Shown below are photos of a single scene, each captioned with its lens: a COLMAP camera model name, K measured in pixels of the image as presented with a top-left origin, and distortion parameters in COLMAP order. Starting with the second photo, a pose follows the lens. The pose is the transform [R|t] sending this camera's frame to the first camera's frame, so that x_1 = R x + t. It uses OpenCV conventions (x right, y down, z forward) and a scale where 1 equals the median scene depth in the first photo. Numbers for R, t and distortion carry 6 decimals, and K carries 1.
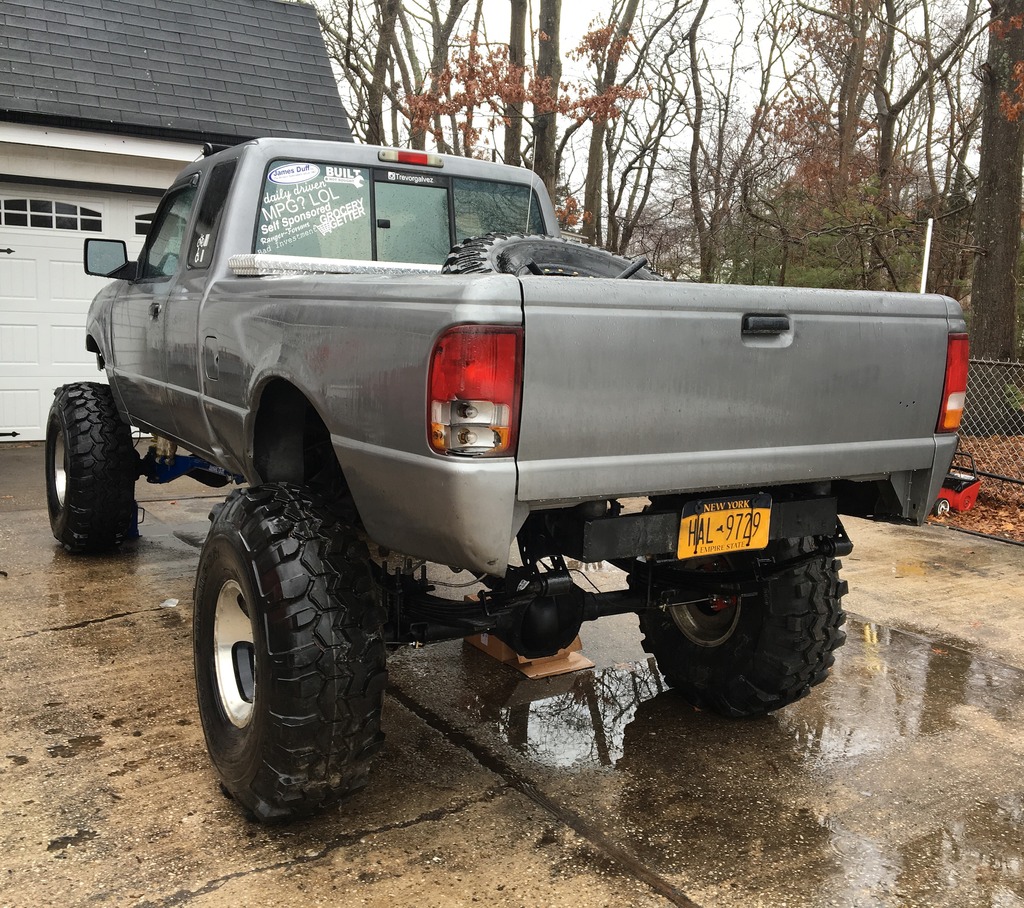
lens RADIAL K [[956.7, 0, 512.0], [0, 956.7, 454.0], [0, 0, 1]] dist [0.012510, 0.004920]
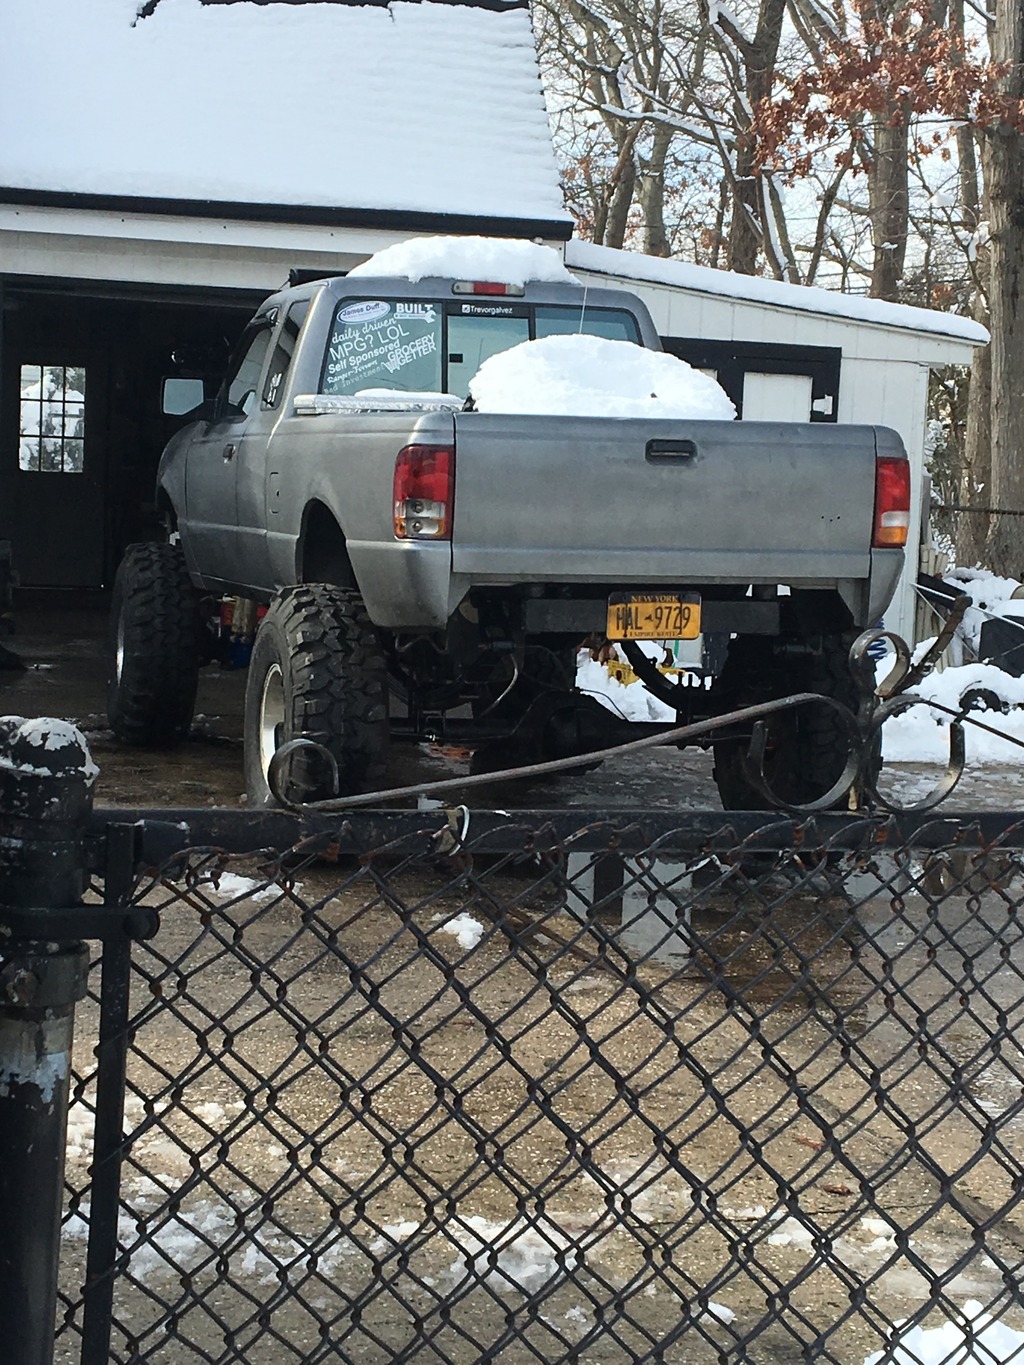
lens RADIAL K [[2599.1, 0, 512.0], [0, 2599.1, 682.5], [0, 0, 1]] dist [-0.030404, -0.030885]
pose [[0.963726, 0.012983, -0.266576, 0.644701], [-0.033370, 0.996840, -0.072090, 0.279518], [0.264798, 0.078371, 0.961114, -1.519466]]
